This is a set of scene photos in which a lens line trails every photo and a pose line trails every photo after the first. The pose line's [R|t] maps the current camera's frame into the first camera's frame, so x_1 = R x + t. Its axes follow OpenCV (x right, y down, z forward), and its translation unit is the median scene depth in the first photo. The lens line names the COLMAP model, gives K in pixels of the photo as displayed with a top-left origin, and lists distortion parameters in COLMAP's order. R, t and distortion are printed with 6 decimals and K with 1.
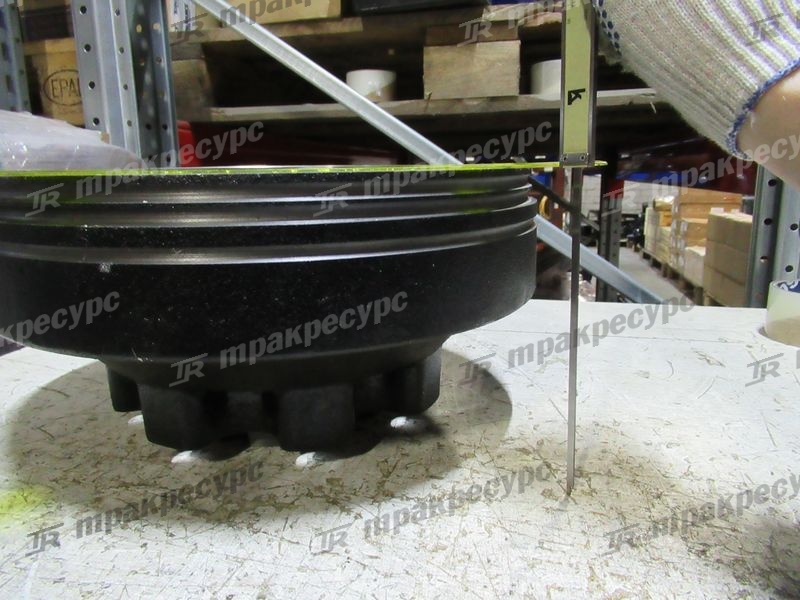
lens RADIAL K [[622.7, 0, 400.1], [0, 622.7, 301.6], [0, 0, 1]] dist [0.005561, -0.007673]
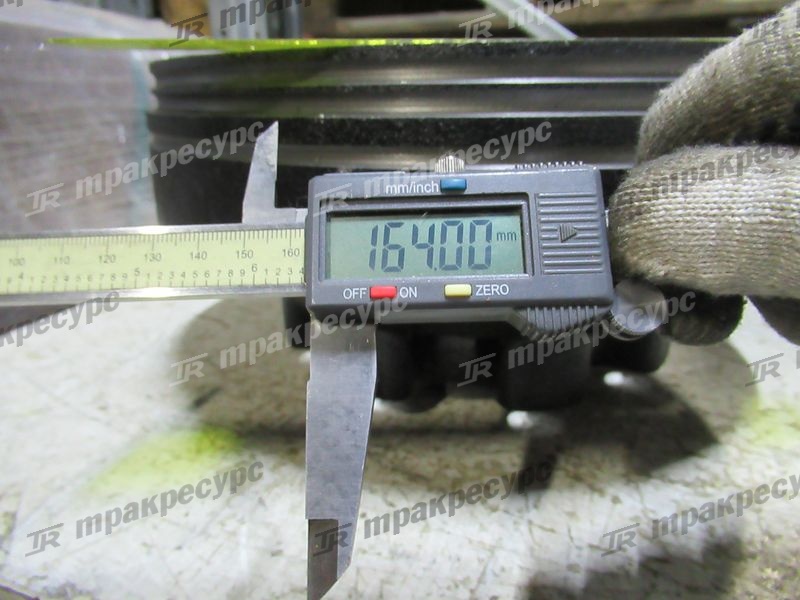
lens RADIAL K [[622.7, 0, 397.9], [0, 622.7, 299.4], [0, 0, 1]] dist [0.005561, -0.007673]
pose [[0.990570, 0.048059, -0.128305, -0.261423], [-0.035252, 0.994334, 0.100288, 0.018987], [0.132398, -0.094819, 0.986651, 0.204831]]
